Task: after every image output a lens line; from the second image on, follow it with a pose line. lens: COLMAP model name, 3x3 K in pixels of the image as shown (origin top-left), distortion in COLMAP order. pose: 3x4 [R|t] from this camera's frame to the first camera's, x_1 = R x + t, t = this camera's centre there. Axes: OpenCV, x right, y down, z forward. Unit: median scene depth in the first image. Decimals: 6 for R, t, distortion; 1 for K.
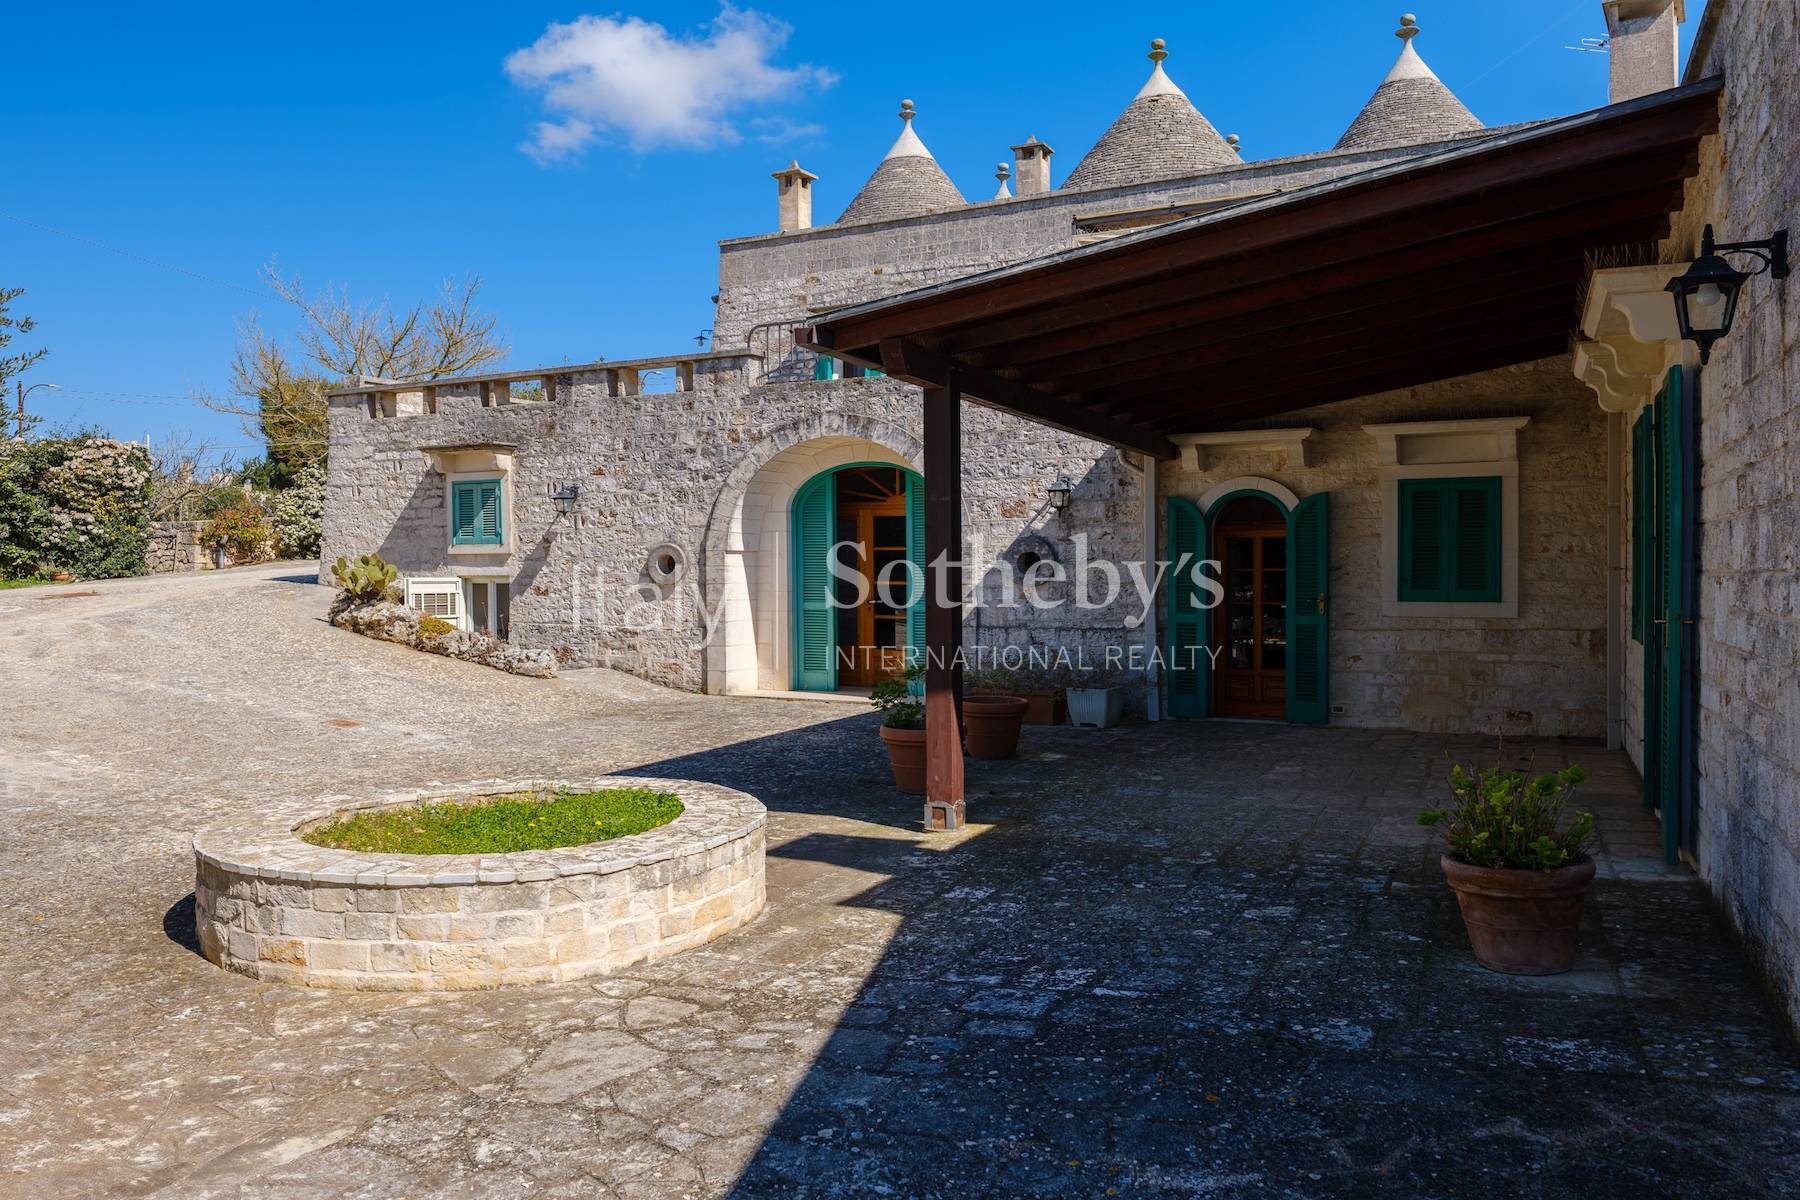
lens RADIAL K [[1365.3, 0, 894.9], [0, 1365.3, 596.3], [0, 0, 1]] dist [0.002818, -0.017772]
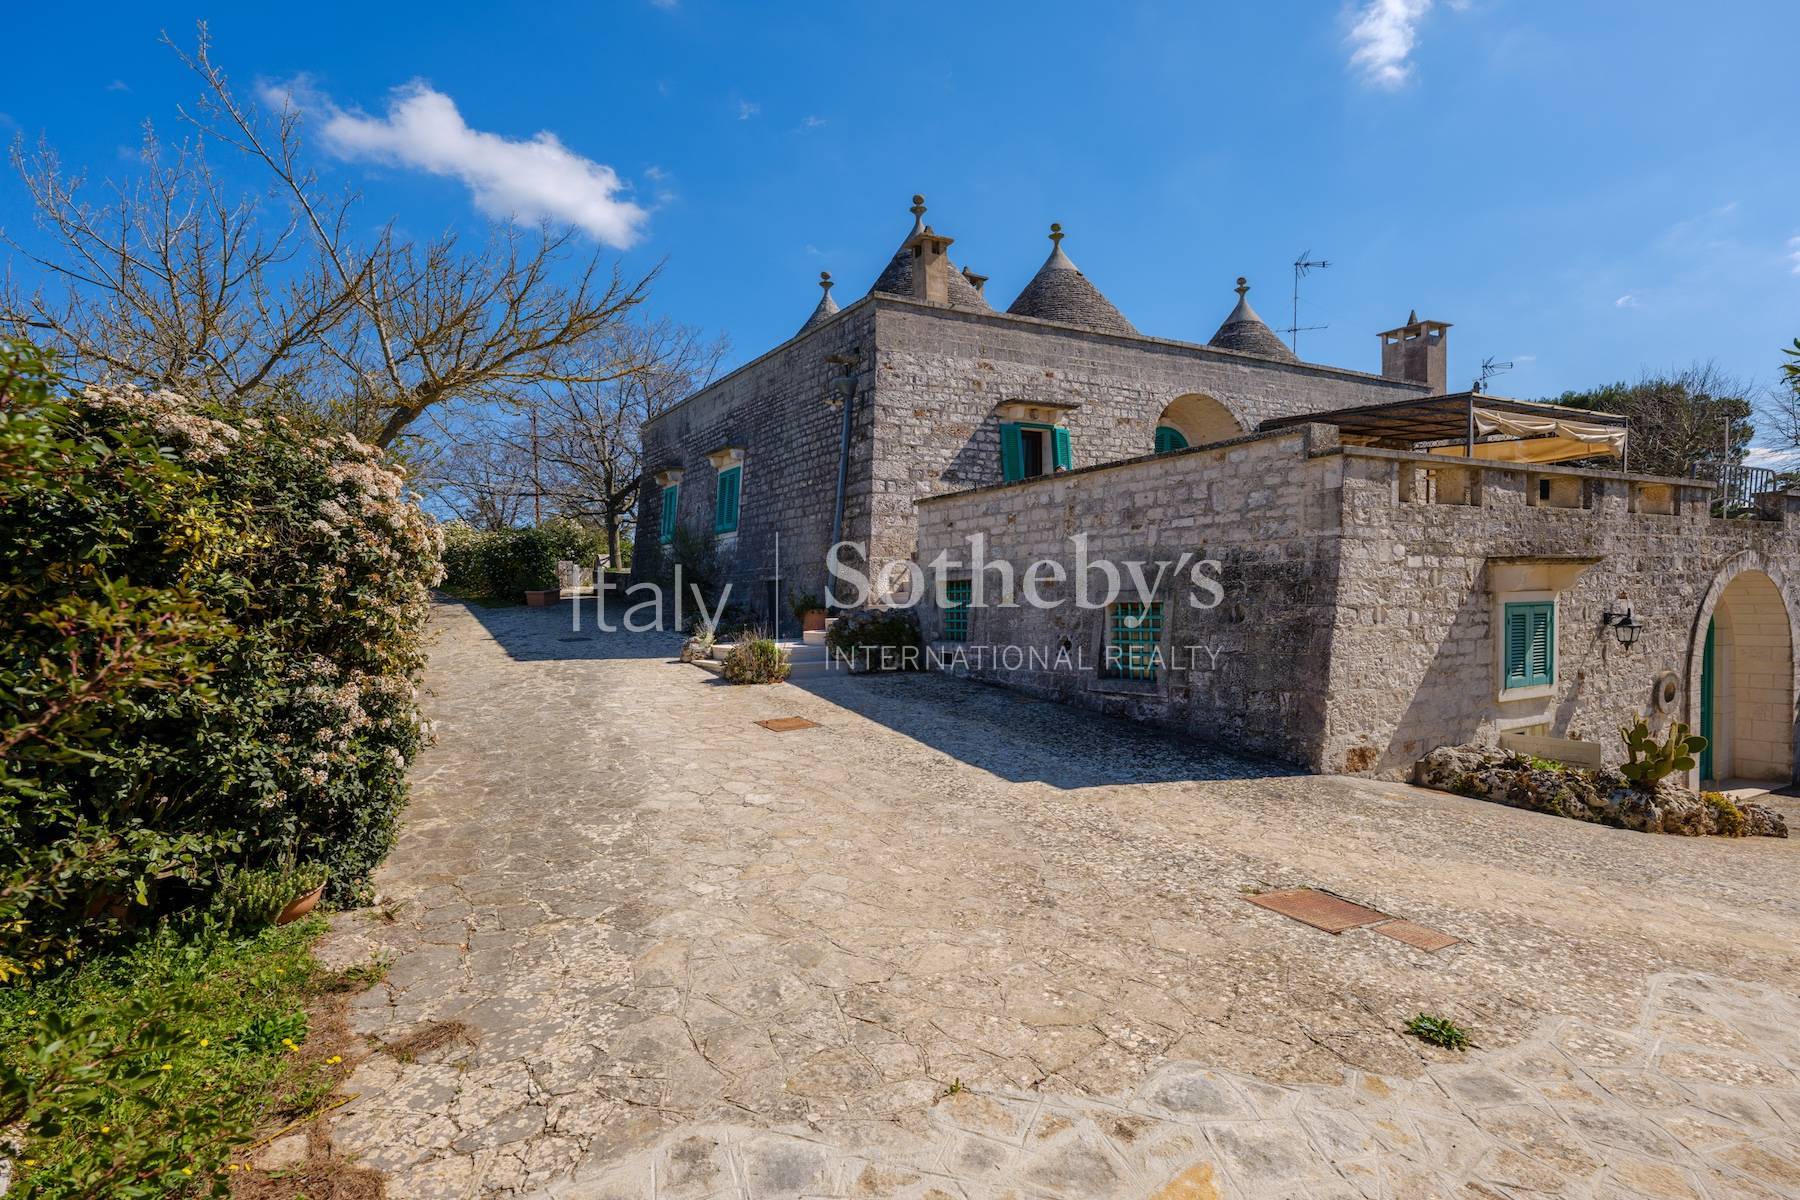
lens RADIAL K [[973.7, 0, 921.7], [0, 973.7, 602.9], [0, 0, 1]] dist [0.003937, -0.001395]
pose [[0.496218, -0.005365, 0.868182, -0.993592], [0.039144, 0.999102, -0.016199, -0.093849], [-0.867315, 0.042022, 0.495982, 1.083649]]
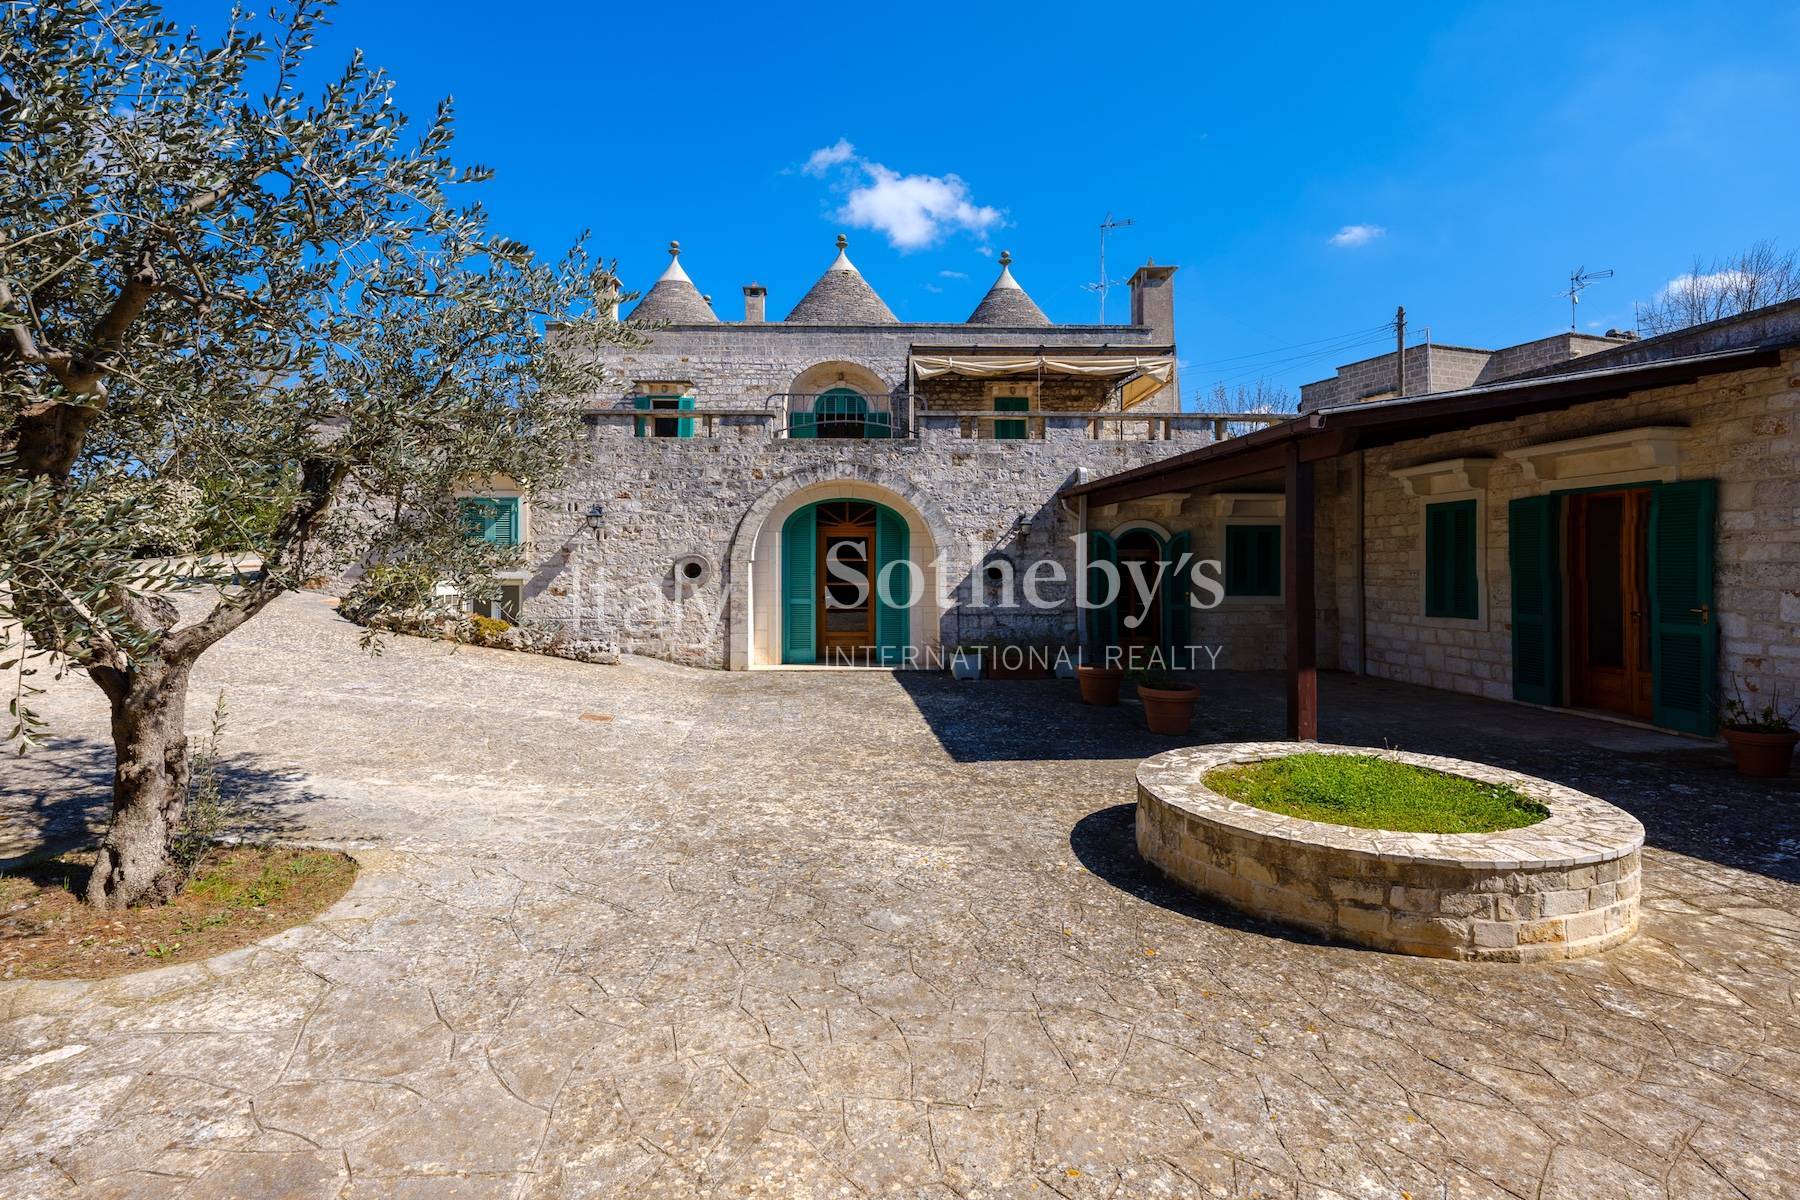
lens RADIAL K [[862.0, 0, 888.4], [0, 862.0, 546.8], [0, 0, 1]] dist [0.001602, -0.000239]
pose [[0.863189, 0.017269, 0.504586, -0.405478], [0.005027, 0.999071, -0.042793, -0.009843], [-0.504856, 0.039475, 0.862301, 0.203594]]
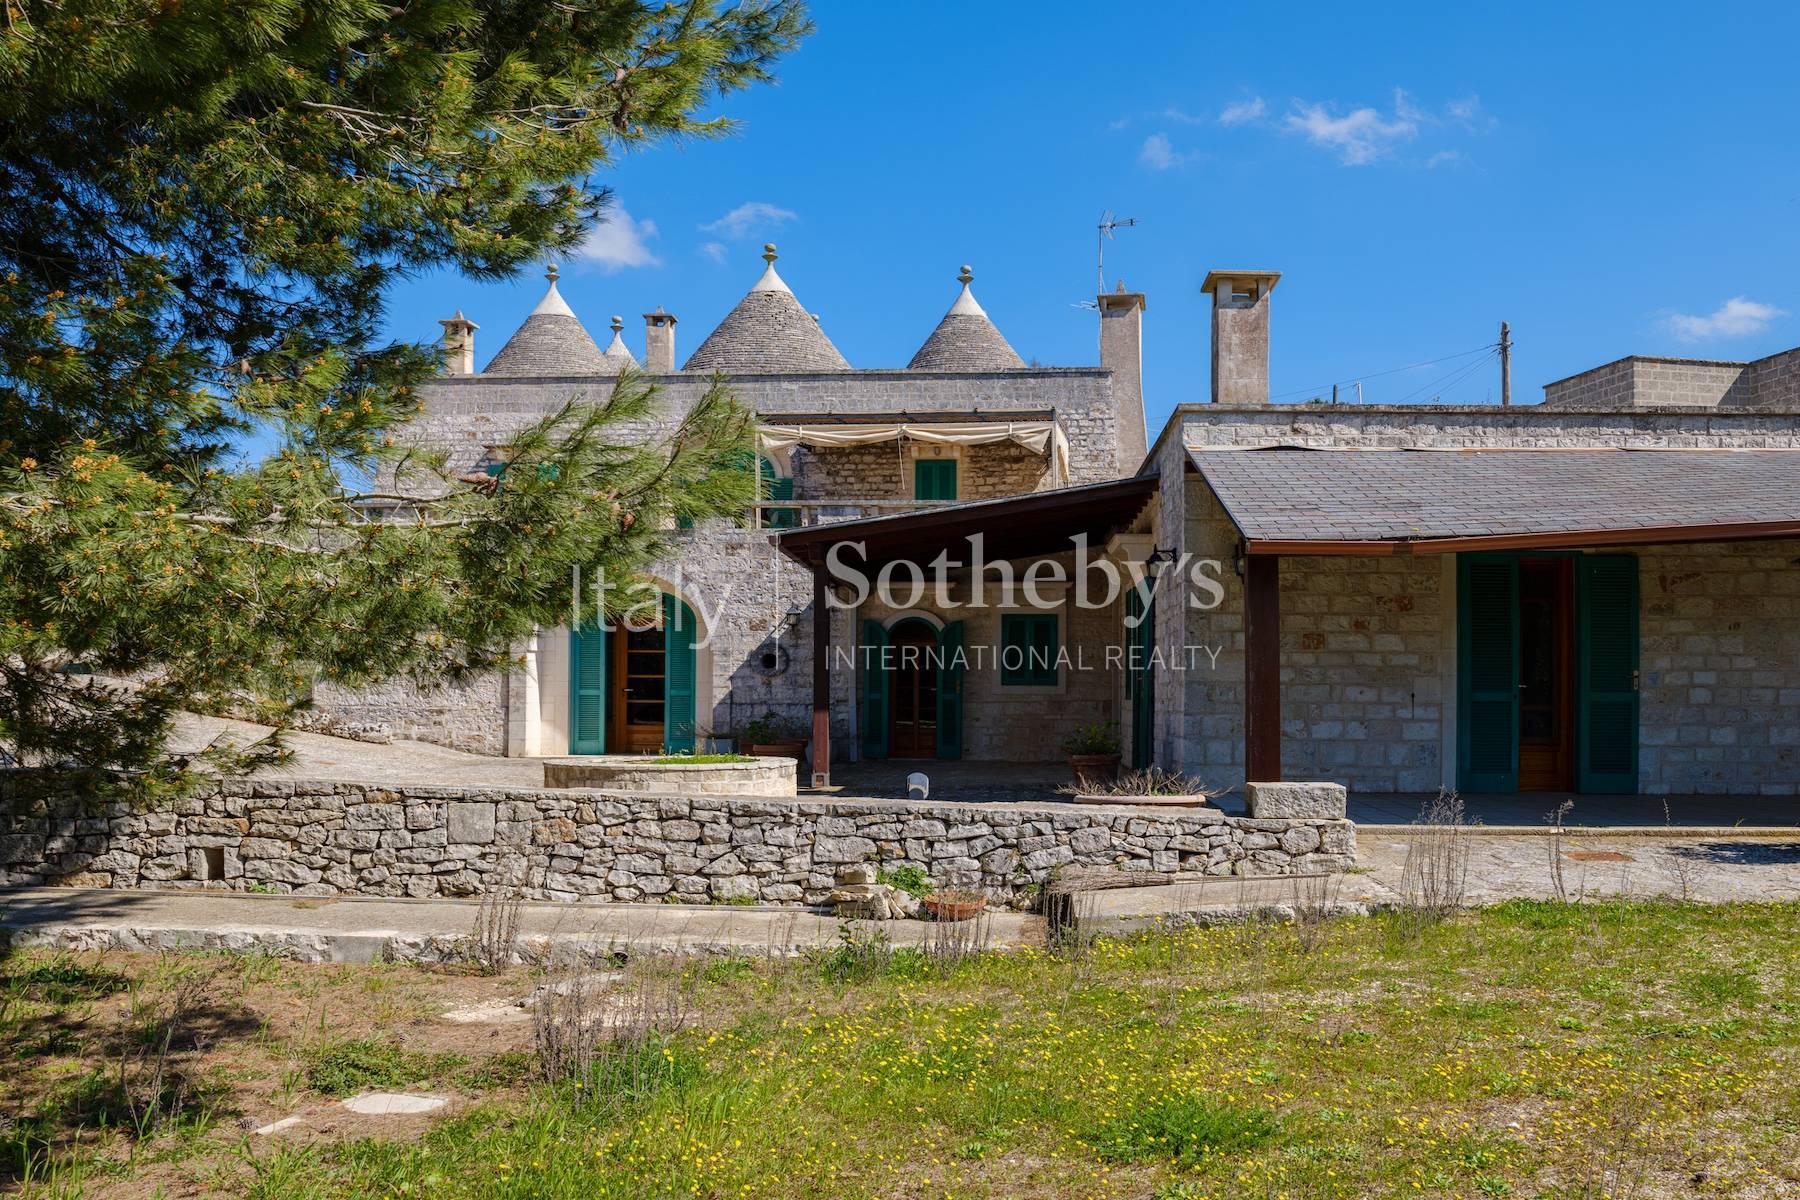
lens RADIAL K [[1570.9, 0, 1006.3], [0, 1570.9, 699.9], [0, 0, 1]] dist [0.025240, -0.016978]
pose [[0.905399, 0.006767, 0.424507, -0.335508], [0.001119, 0.999831, -0.018325, 0.042460], [-0.424559, 0.017066, 0.905239, -0.570182]]
